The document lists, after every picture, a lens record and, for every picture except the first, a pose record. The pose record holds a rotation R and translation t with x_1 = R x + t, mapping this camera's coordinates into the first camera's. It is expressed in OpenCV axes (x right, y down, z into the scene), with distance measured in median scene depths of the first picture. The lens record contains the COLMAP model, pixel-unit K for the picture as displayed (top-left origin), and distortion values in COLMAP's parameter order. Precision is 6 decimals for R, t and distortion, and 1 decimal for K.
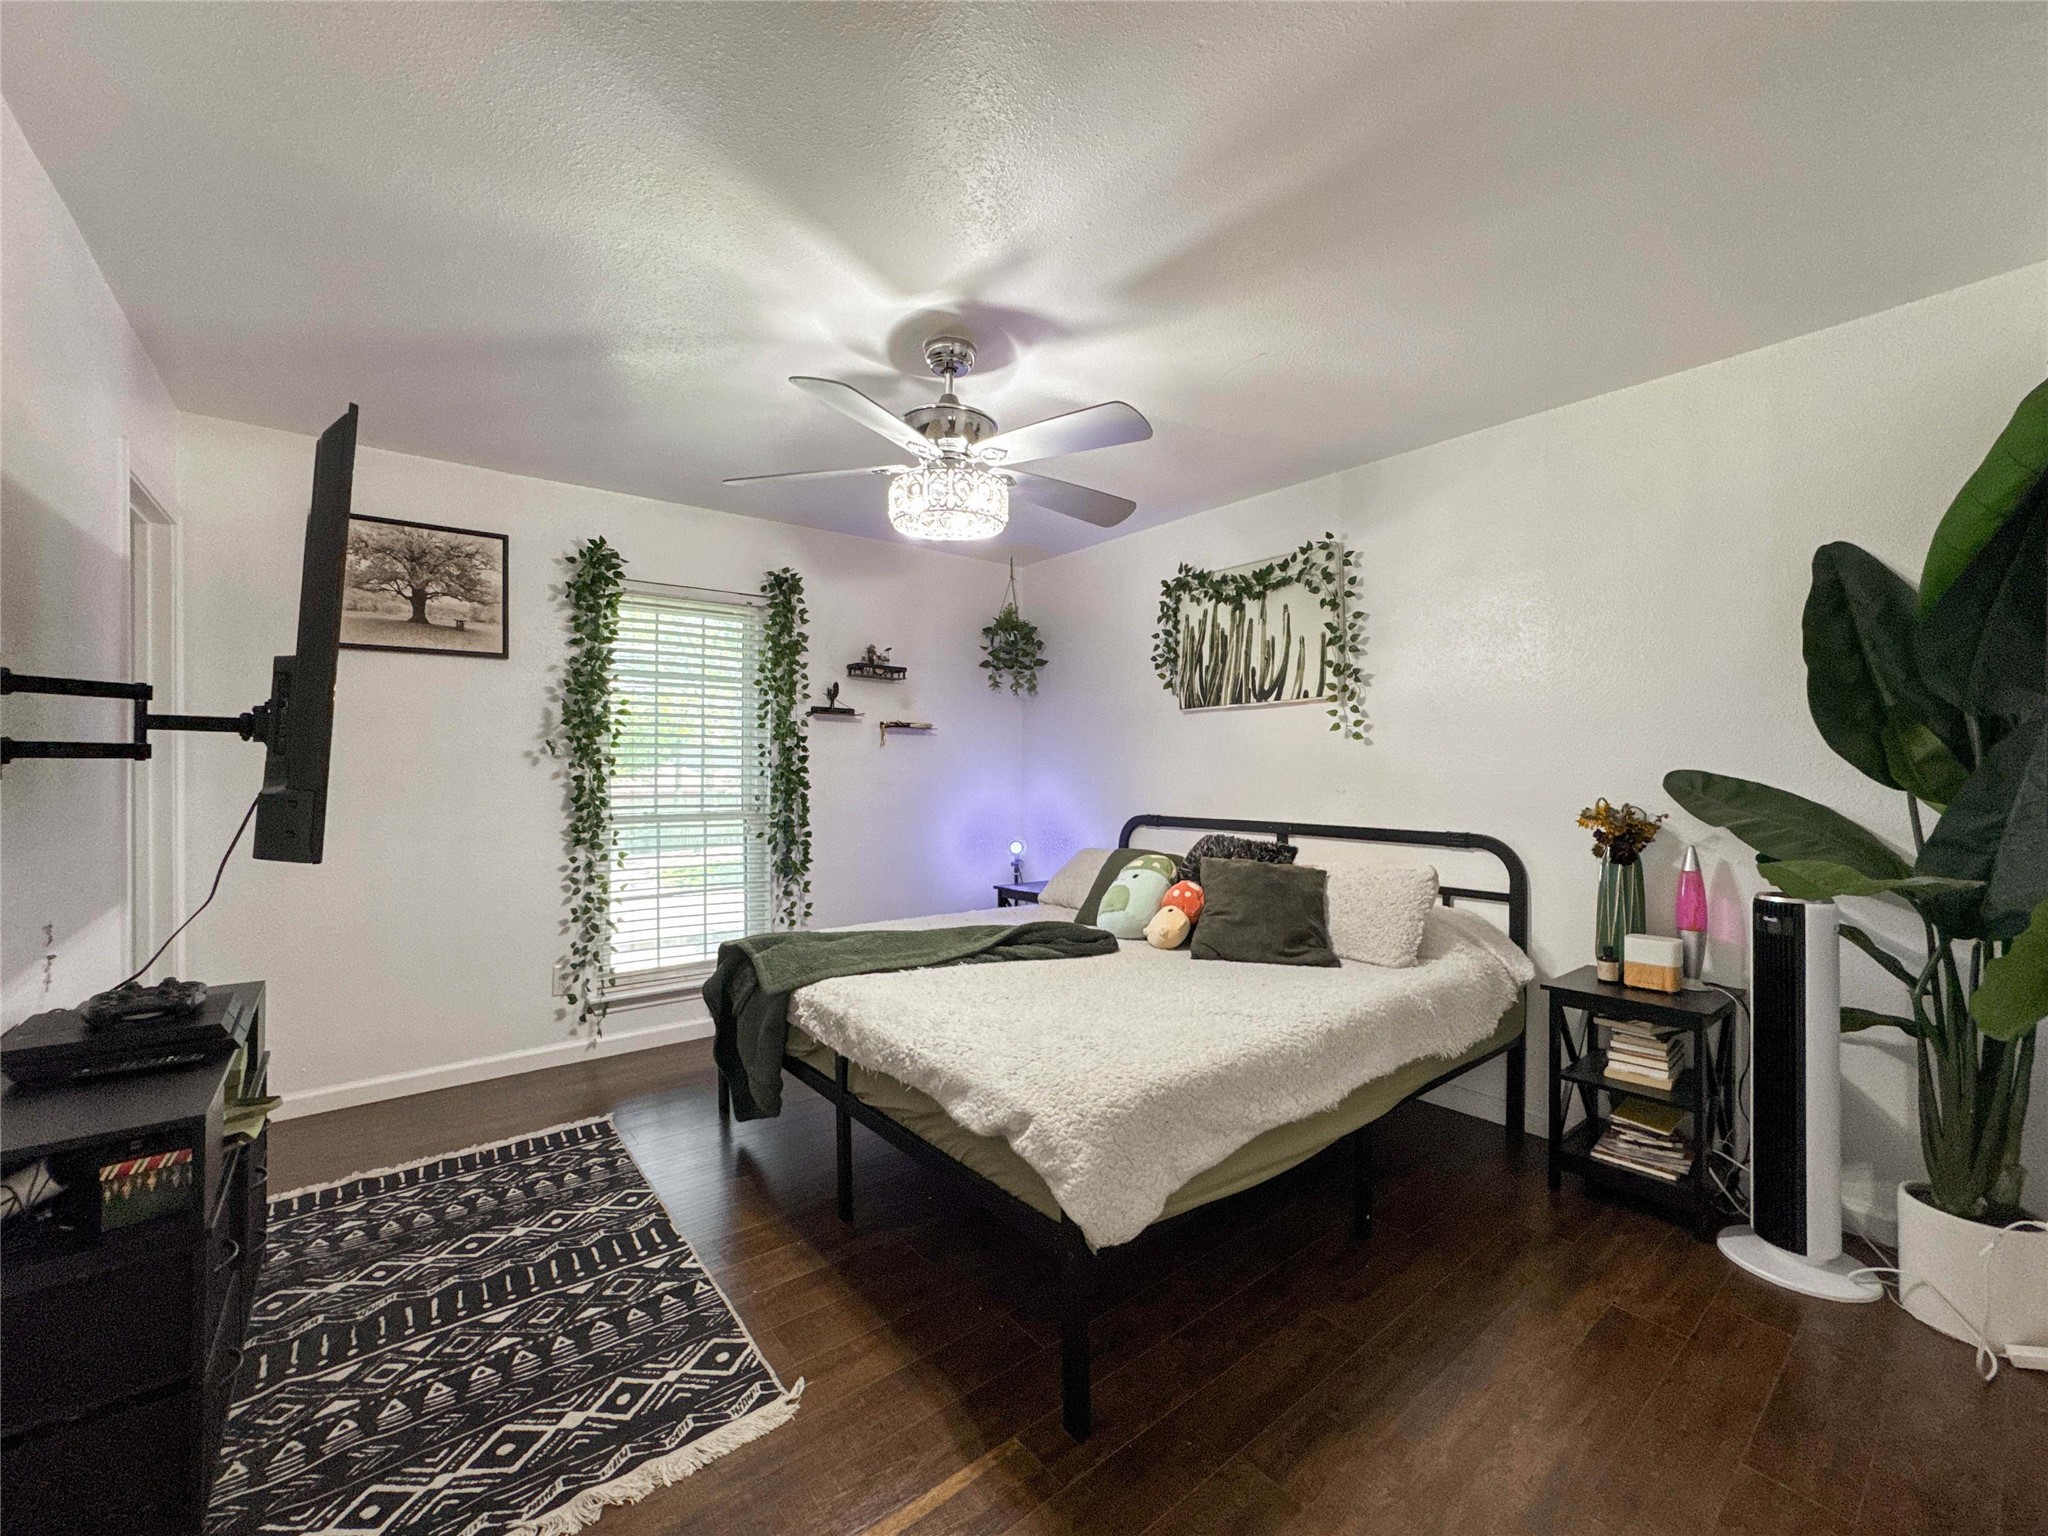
lens RADIAL K [[837.2, 0, 1024.1], [0, 837.2, 759.7], [0, 0, 1]] dist [-0.035534, 0.014852]
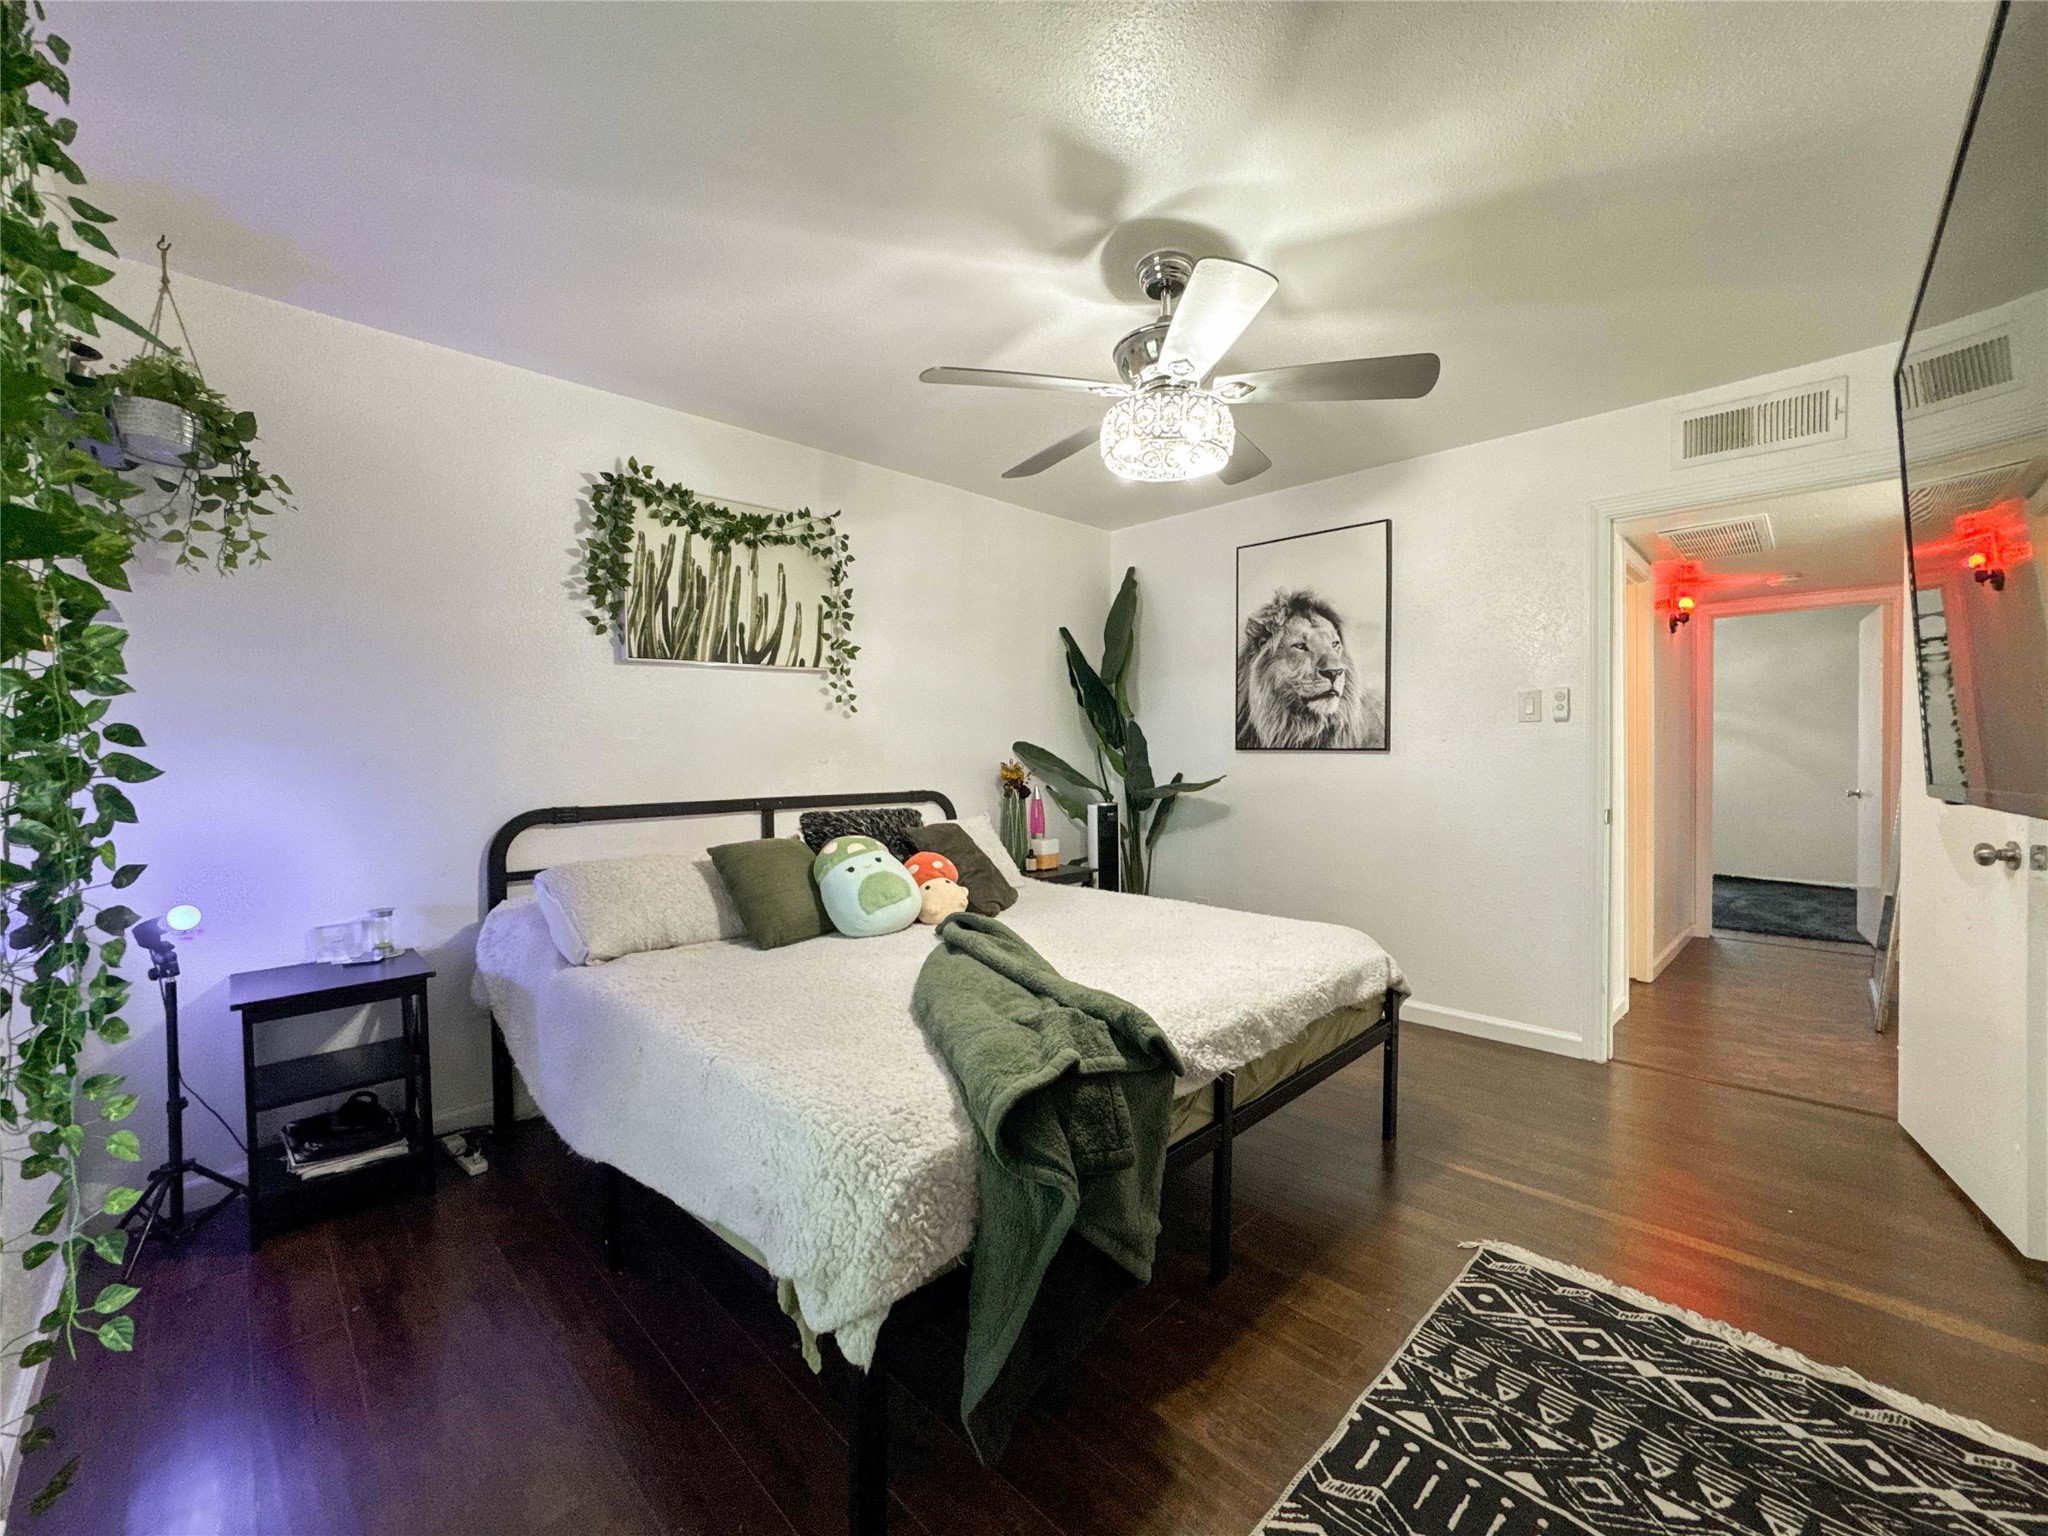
lens RADIAL K [[837.2, 0, 1008.9], [0, 837.2, 762.0], [0, 0, 1]] dist [-0.035534, 0.014852]
pose [[-0.100899, -0.018200, 0.994730, -0.988176], [-0.004656, 0.999830, 0.017821, 0.029080], [-0.994886, -0.002834, -0.100967, 1.274170]]
